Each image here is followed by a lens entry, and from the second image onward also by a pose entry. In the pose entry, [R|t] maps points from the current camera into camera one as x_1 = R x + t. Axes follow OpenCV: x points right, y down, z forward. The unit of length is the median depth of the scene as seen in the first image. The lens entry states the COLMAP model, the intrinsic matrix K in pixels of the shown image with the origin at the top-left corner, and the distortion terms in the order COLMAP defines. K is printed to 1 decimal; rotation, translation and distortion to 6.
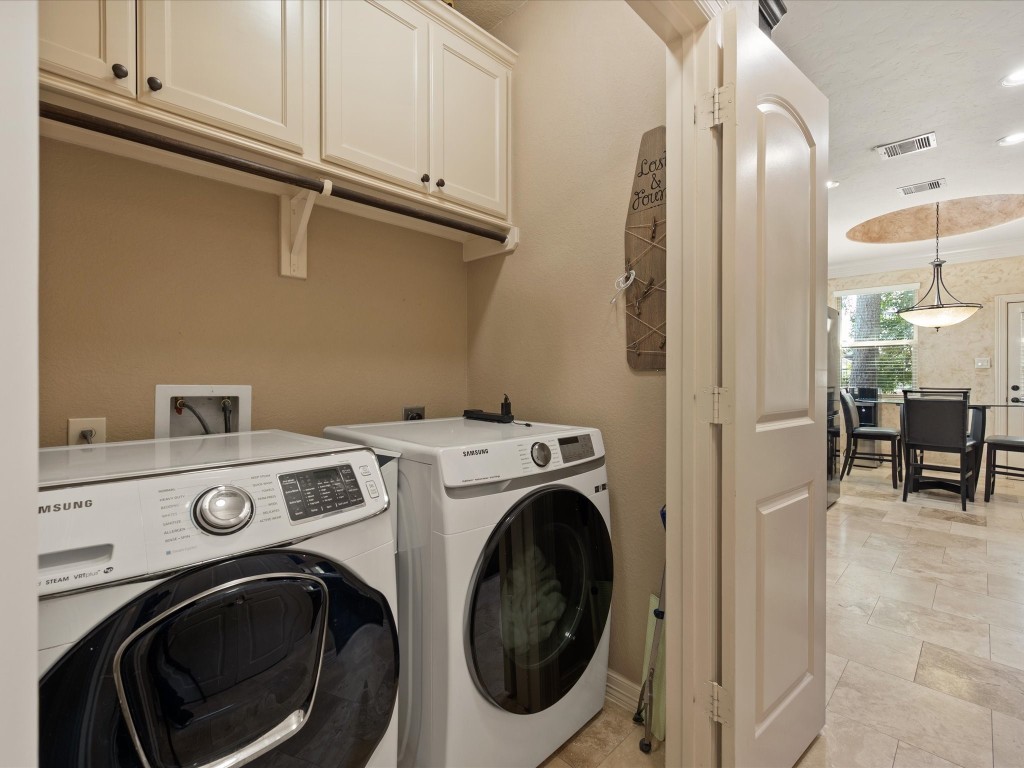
lens RADIAL K [[464.7, 0, 513.8], [0, 464.7, 380.2], [0, 0, 1]] dist [-0.004366, -0.000527]
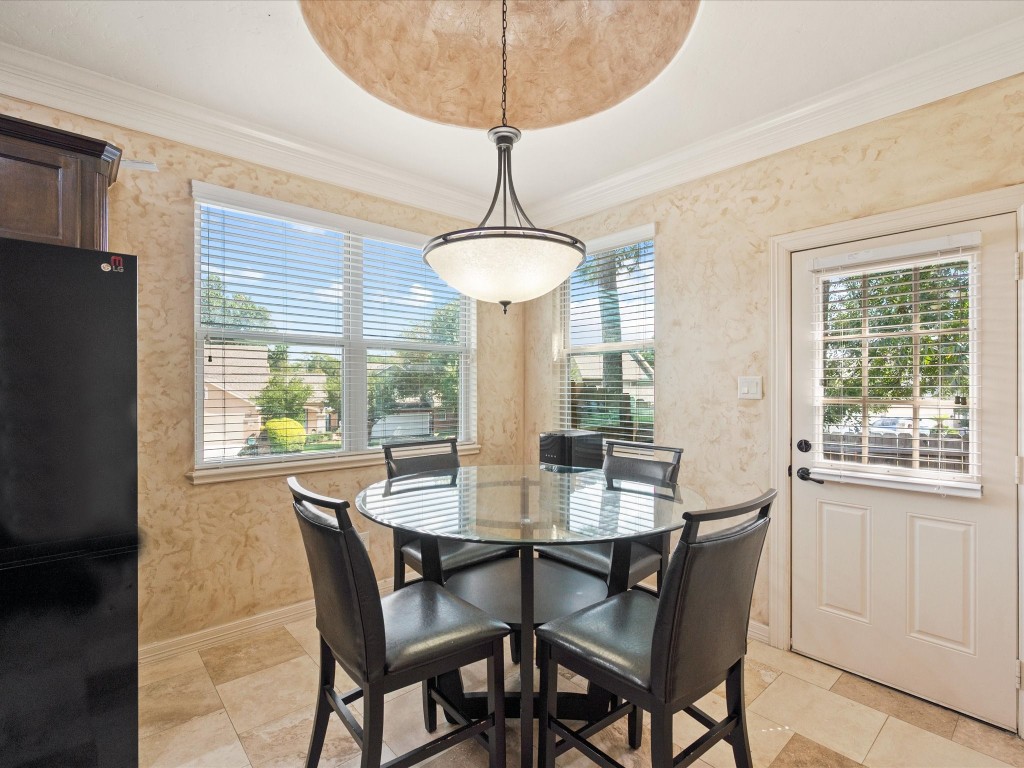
lens RADIAL K [[498.9, 0, 510.7], [0, 498.9, 387.8], [0, 0, 1]] dist [0.001729, -0.000394]
pose [[0.998602, 0.001135, -0.052846, 0.809617], [-0.001608, 0.999959, -0.008914, -0.032320], [0.052834, 0.008986, 0.998563, 0.499353]]
